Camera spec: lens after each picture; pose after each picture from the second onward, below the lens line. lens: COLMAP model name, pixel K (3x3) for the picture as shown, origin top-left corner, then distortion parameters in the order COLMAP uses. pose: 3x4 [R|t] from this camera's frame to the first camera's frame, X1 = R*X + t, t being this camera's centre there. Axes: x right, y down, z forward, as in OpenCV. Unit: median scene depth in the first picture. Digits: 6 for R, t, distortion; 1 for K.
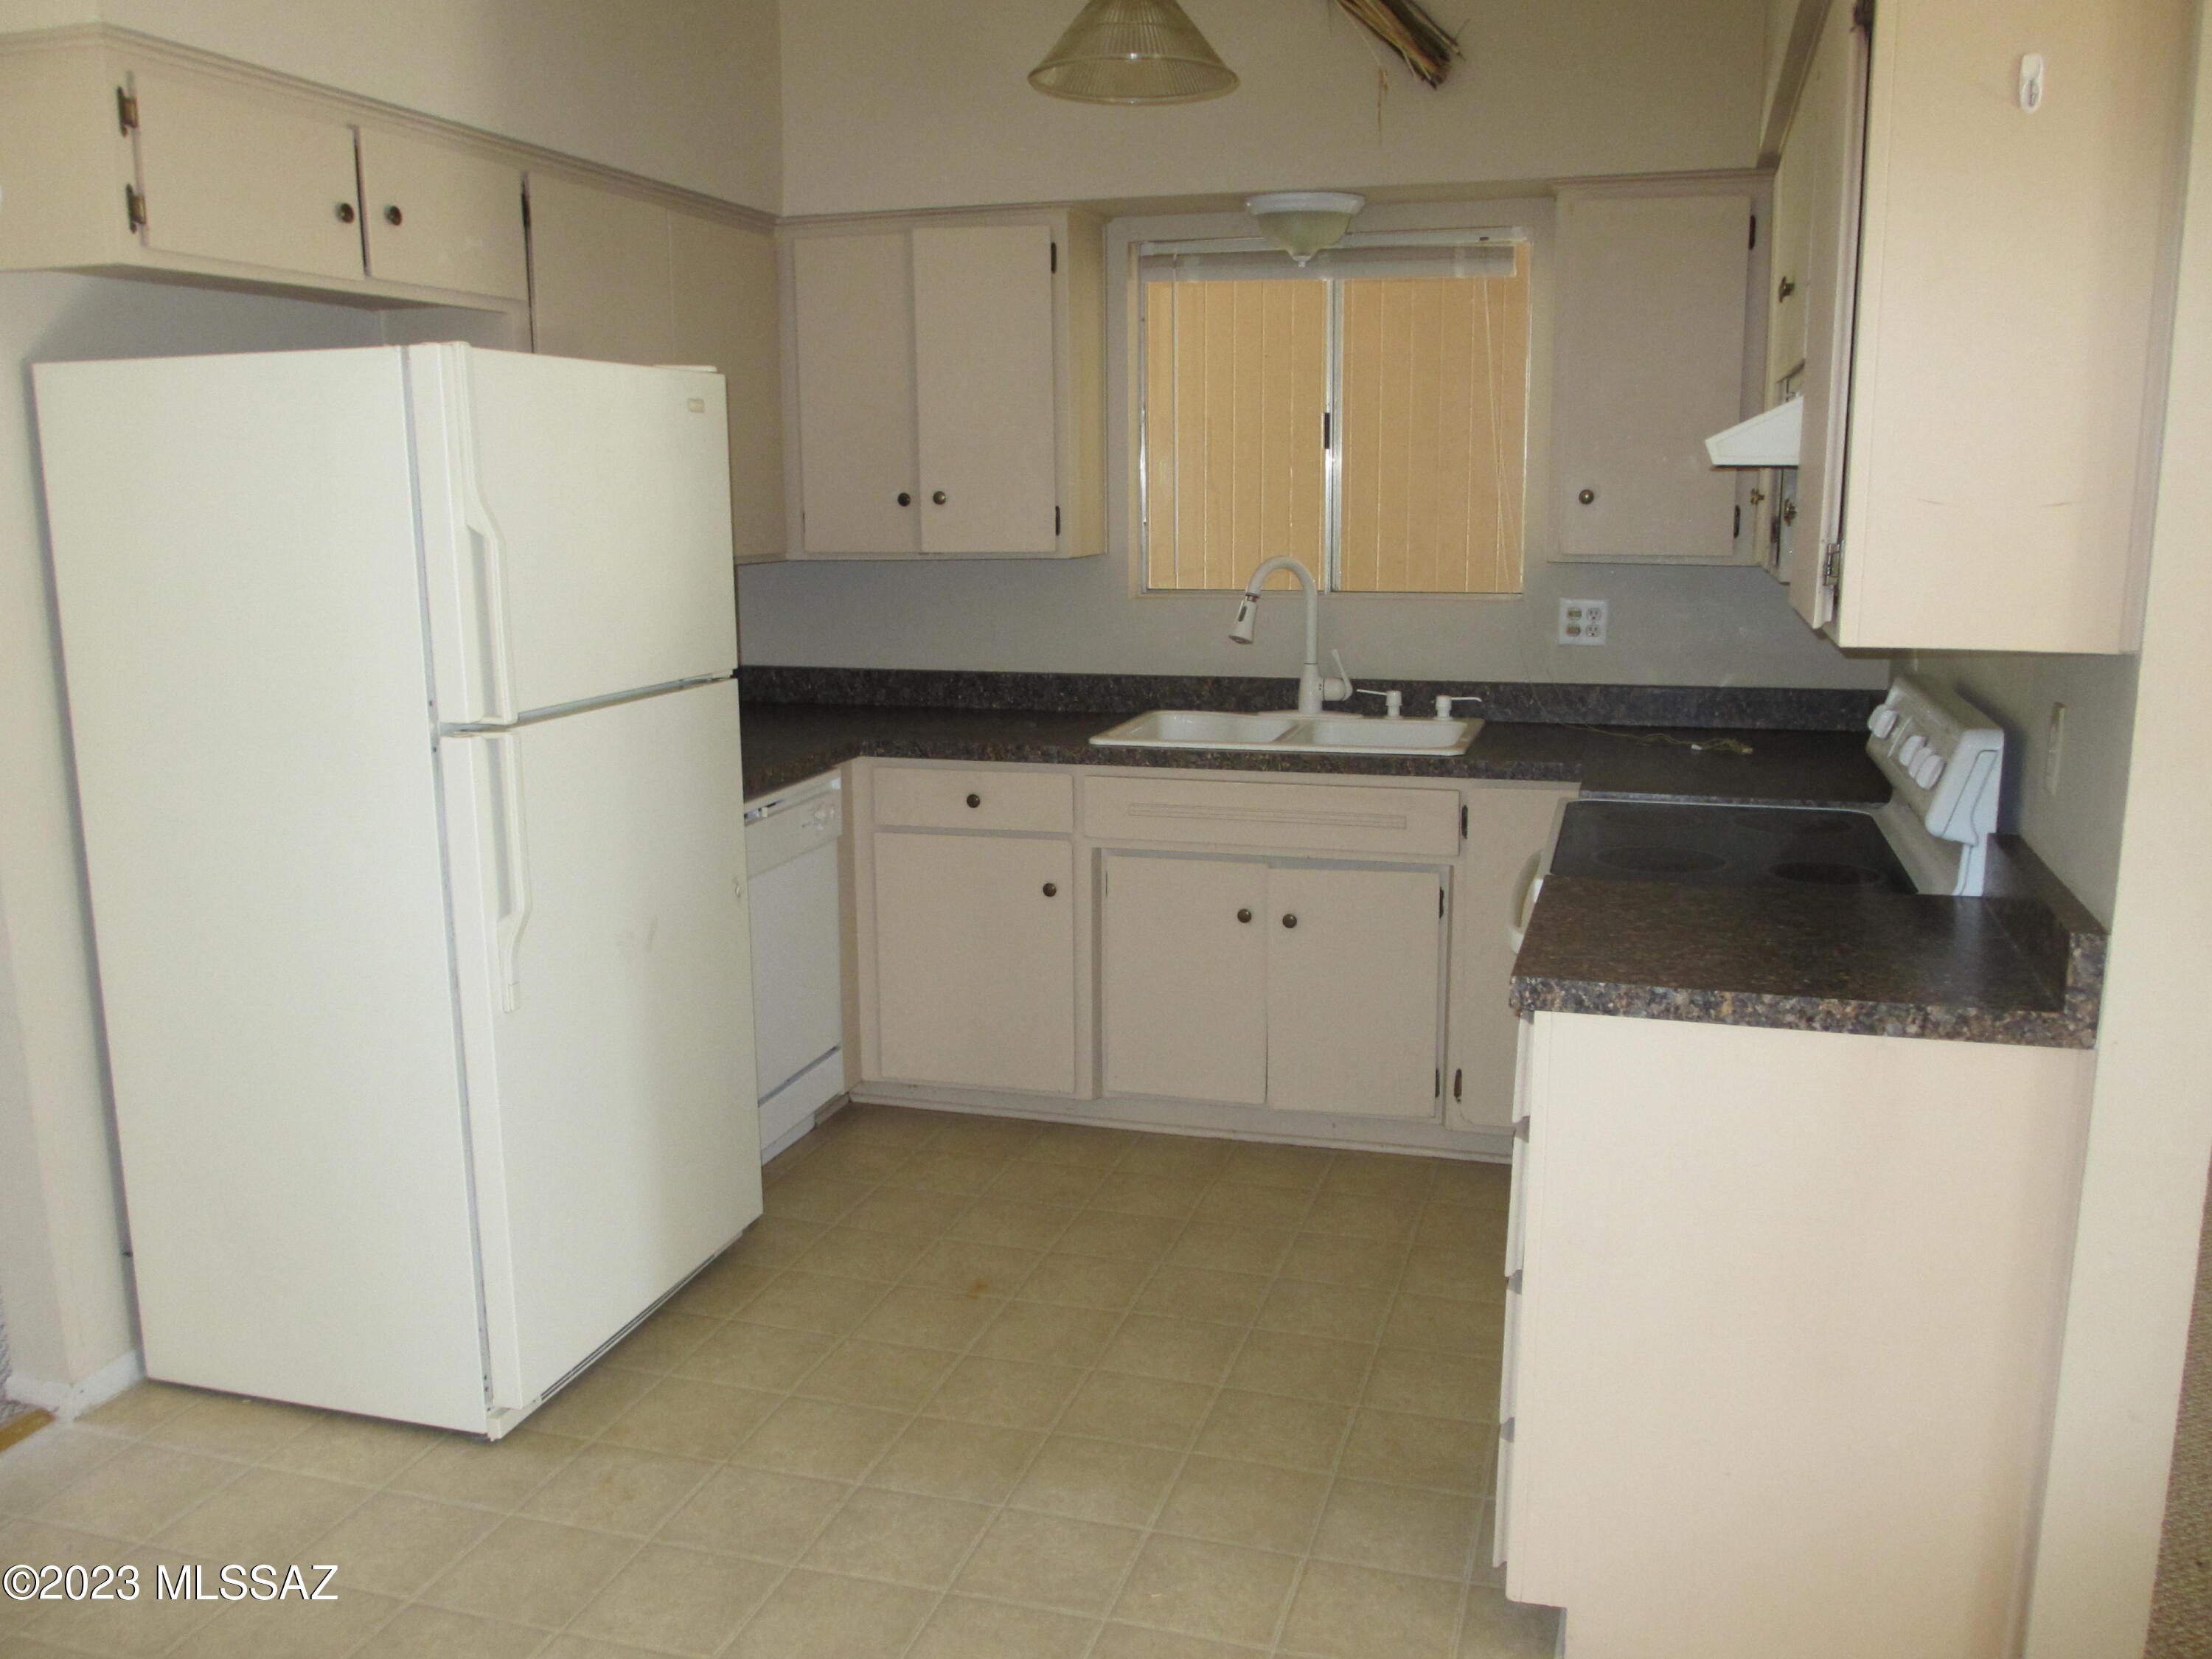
lens RADIAL K [[1876.2, 0, 1104.8], [0, 1876.2, 838.9], [0, 0, 1]] dist [-0.030960, 0.004853]
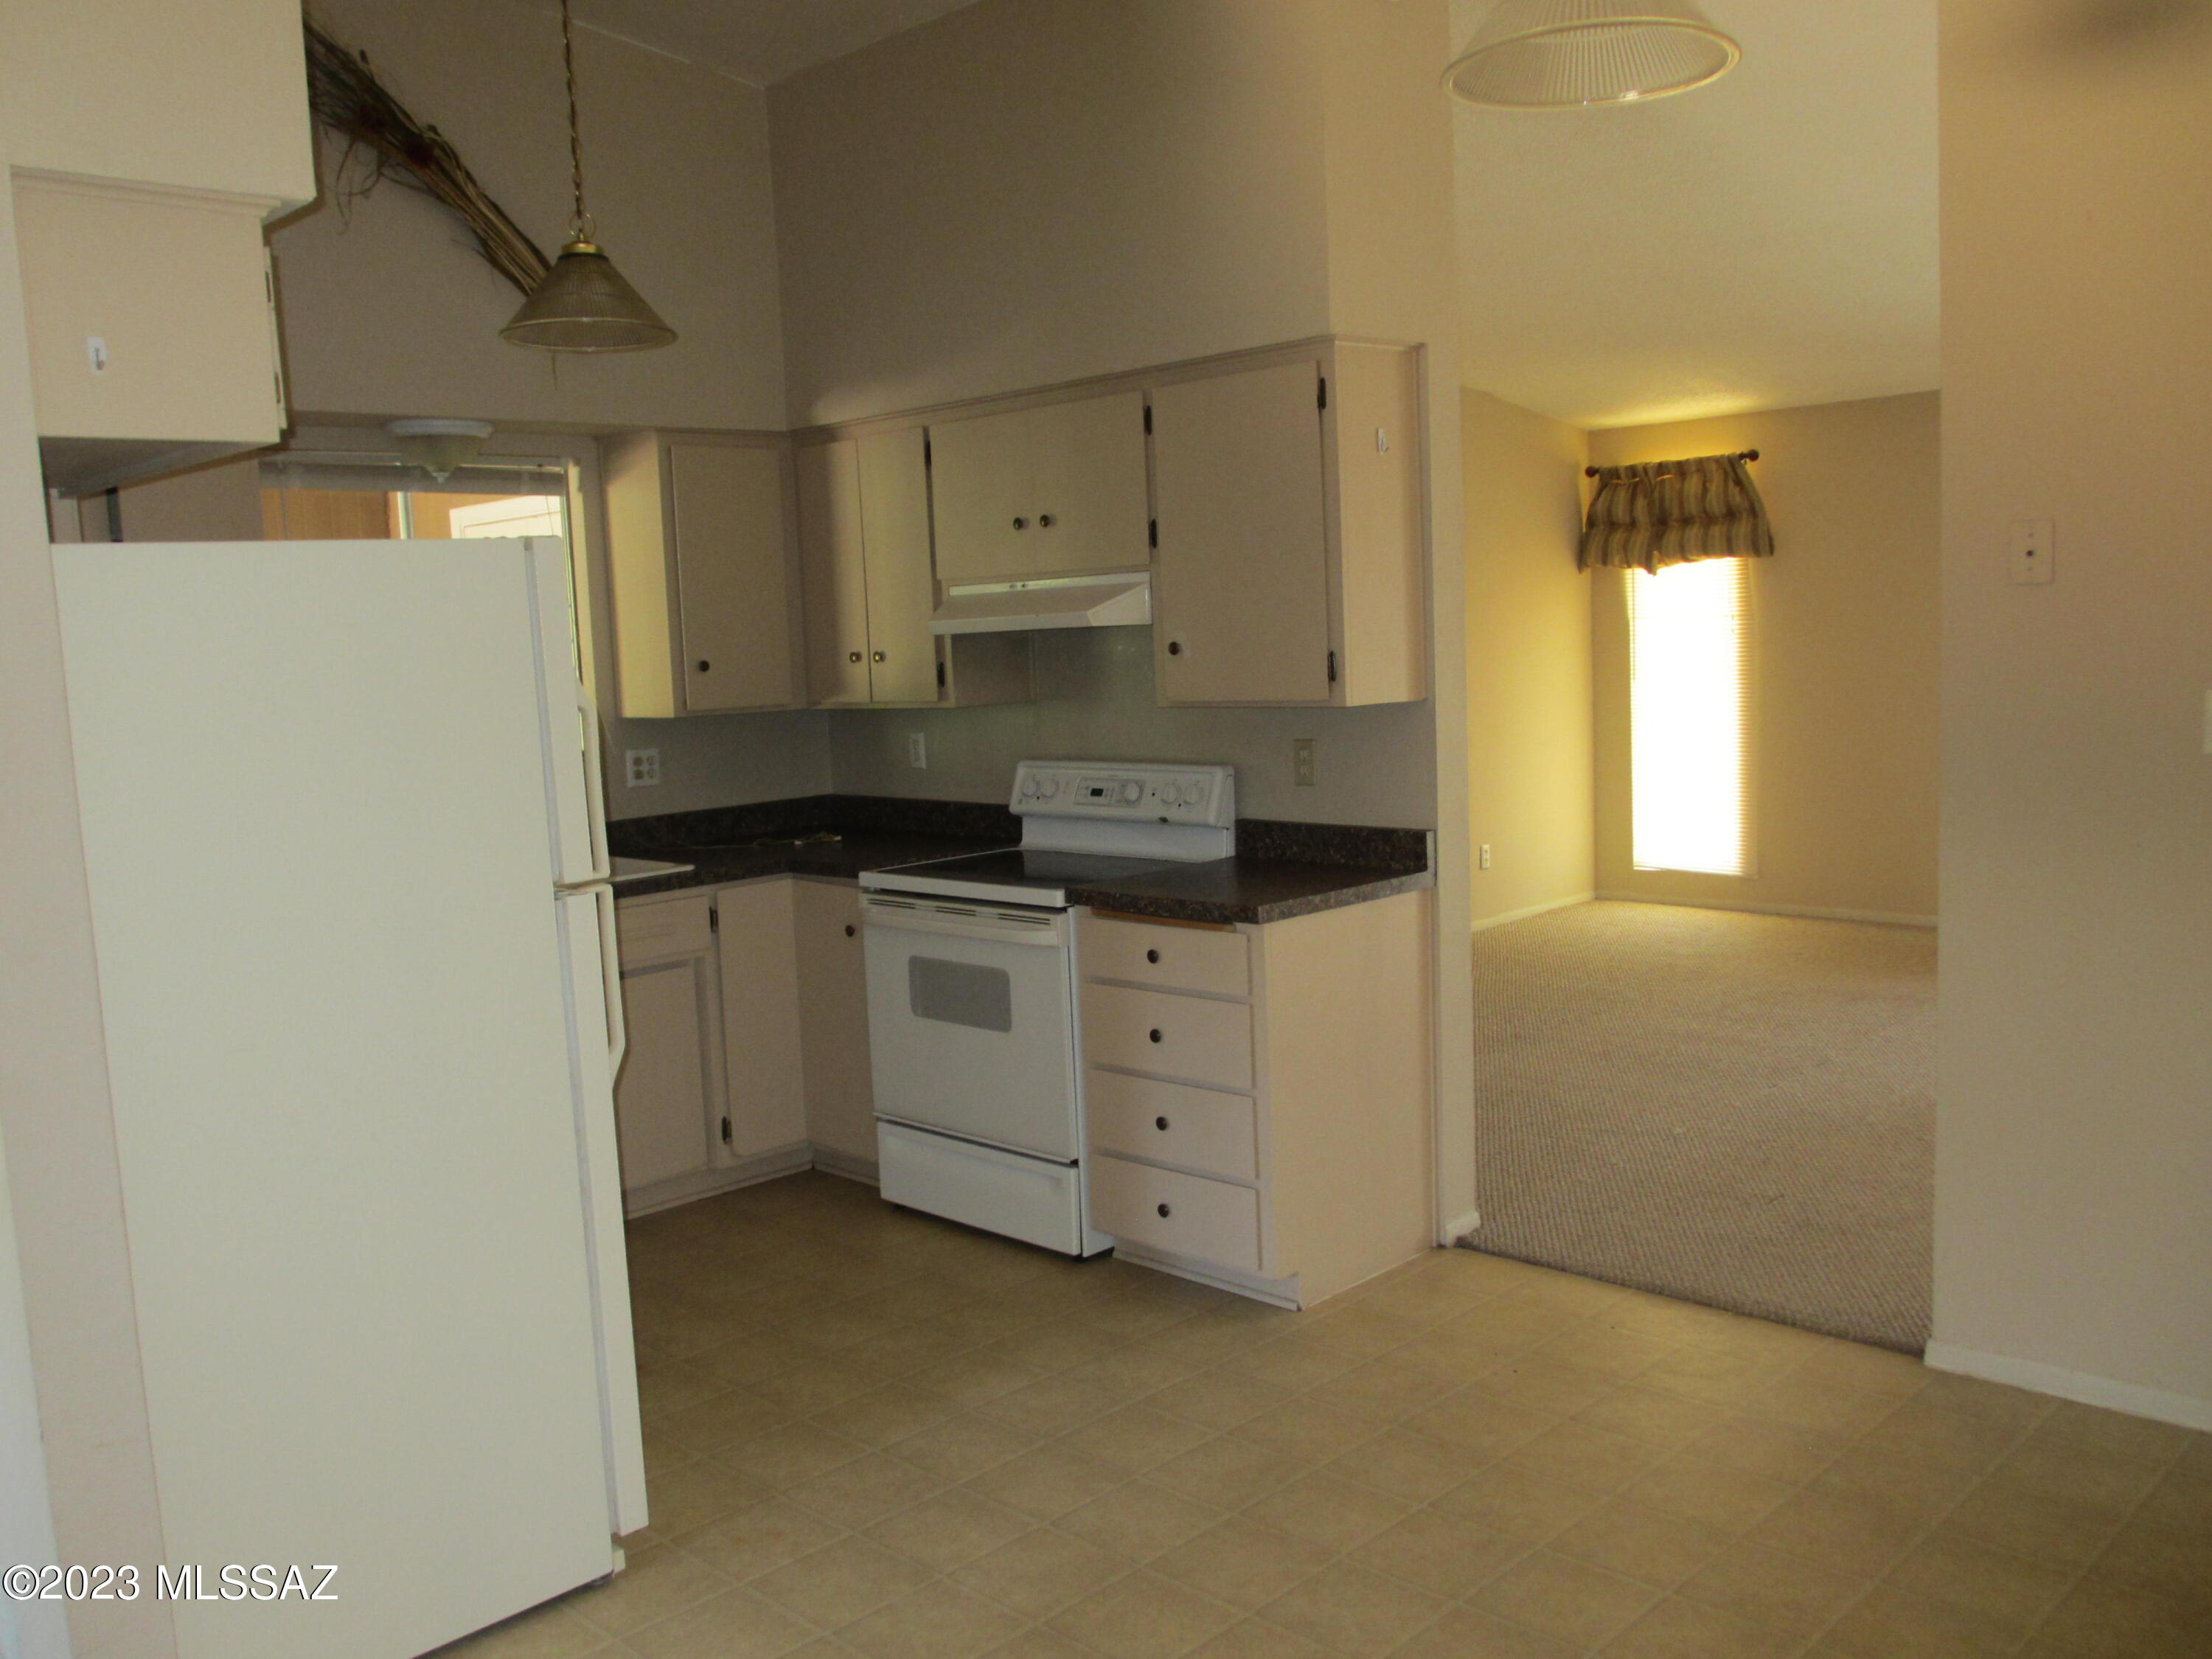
lens RADIAL K [[1876.2, 0, 1100.7], [0, 1876.2, 827.2], [0, 0, 1]] dist [-0.030960, 0.004853]
pose [[0.473496, -0.109231, 0.873996, -0.741376], [0.208829, 0.977910, 0.009083, -0.025094], [-0.855682, 0.178215, 0.485847, 0.136939]]
